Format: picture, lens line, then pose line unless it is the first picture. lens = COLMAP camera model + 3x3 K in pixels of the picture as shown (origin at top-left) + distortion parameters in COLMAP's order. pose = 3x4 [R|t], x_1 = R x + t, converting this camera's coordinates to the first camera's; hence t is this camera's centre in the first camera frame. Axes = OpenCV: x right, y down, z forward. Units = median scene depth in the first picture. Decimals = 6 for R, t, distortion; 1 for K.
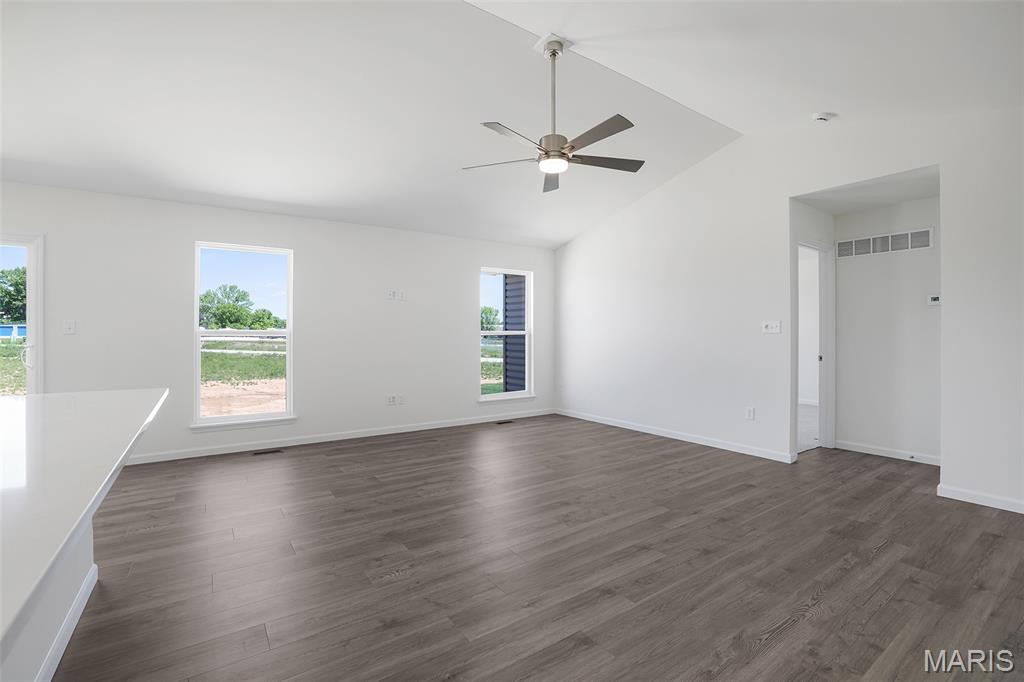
lens RADIAL K [[455.6, 0, 513.8], [0, 455.6, 333.3], [0, 0, 1]] dist [-0.045322, 0.010062]
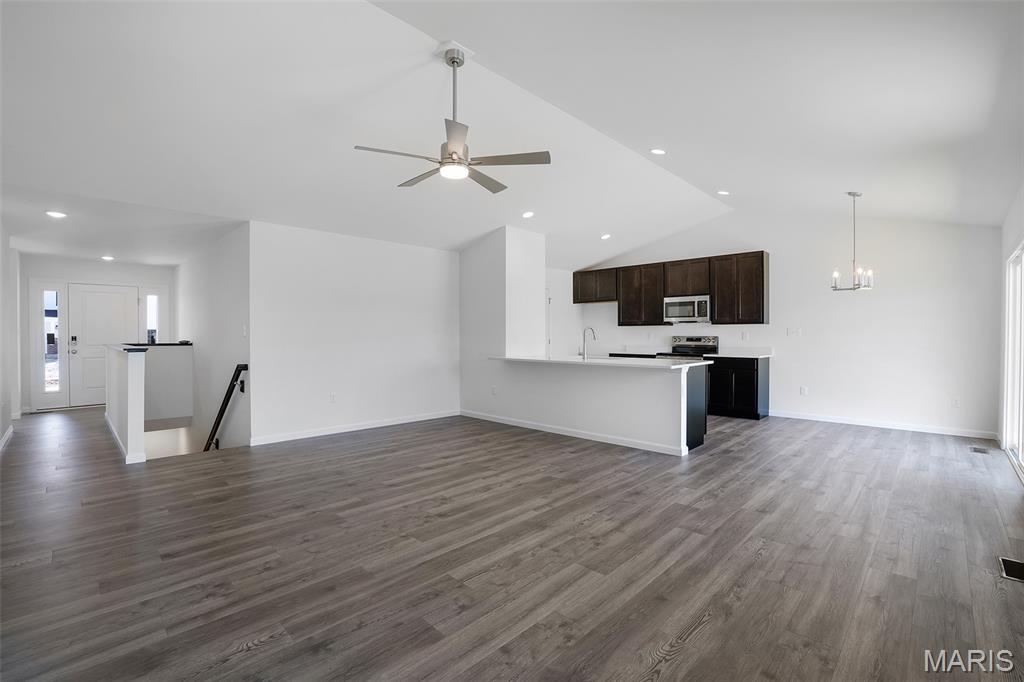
lens RADIAL K [[455.6, 0, 504.7], [0, 455.6, 332.9], [0, 0, 1]] dist [-0.045322, 0.010062]
pose [[-0.984190, -0.002264, -0.177104, 0.111718], [-0.001263, 0.999983, -0.005768, 0.000461], [0.177114, -0.005453, -0.984175, 1.424108]]
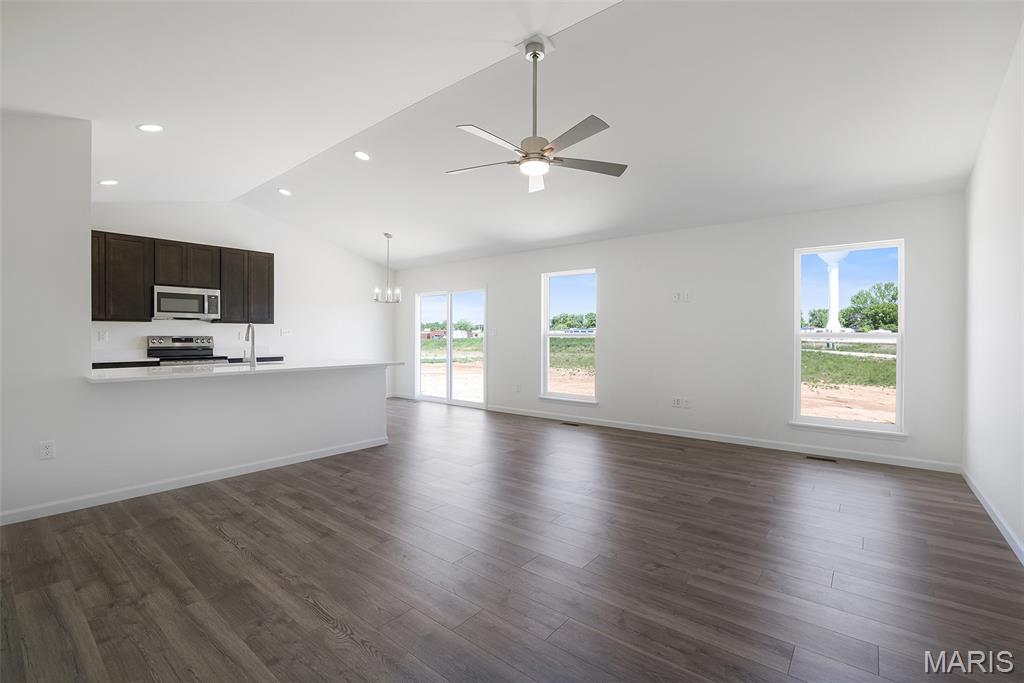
lens RADIAL K [[455.6, 0, 515.3], [0, 455.6, 339.6], [0, 0, 1]] dist [-0.045322, 0.010062]
pose [[0.281695, 0.009482, -0.959457, 0.728256], [-0.000177, 0.999952, 0.009830, -0.000579], [0.959504, -0.002600, 0.281683, 0.474407]]
